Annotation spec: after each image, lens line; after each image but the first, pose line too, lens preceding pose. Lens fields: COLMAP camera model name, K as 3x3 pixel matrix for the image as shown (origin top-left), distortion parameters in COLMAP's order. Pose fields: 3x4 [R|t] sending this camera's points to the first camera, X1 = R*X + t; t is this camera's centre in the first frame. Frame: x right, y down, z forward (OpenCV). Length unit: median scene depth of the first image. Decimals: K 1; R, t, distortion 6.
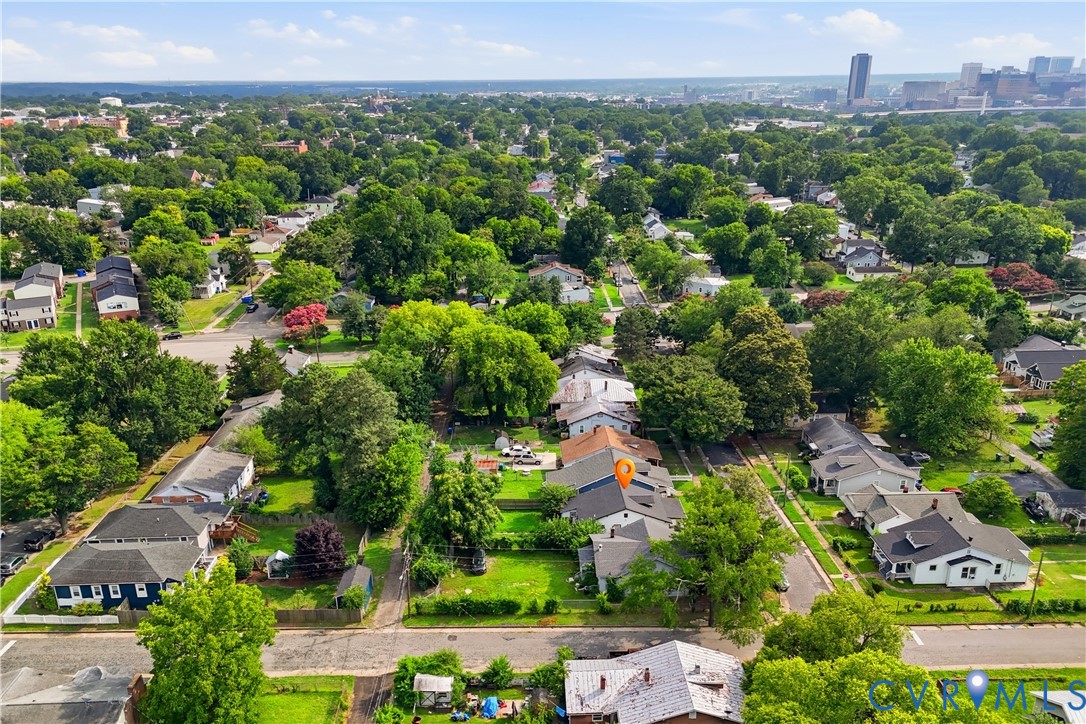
lens RADIAL K [[785.2, 0, 541.0], [0, 785.2, 322.5], [0, 0, 1]] dist [0.076256, -0.100409]
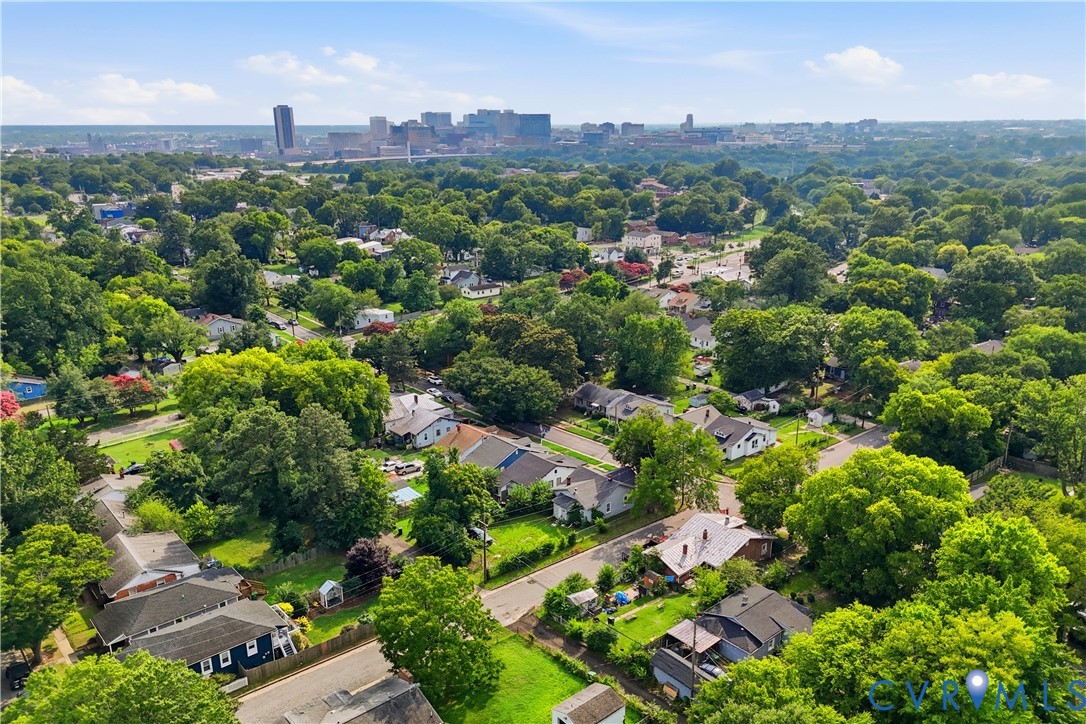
lens RADIAL K [[781.1, 0, 543.0], [0, 781.1, 362.0], [0, 0, 1]] dist [0.089689, -0.187882]
pose [[0.786517, -0.169625, 0.593817, -0.496304], [0.175634, 0.983273, 0.048245, 0.008321], [-0.592068, 0.066349, 0.803152, 0.003512]]
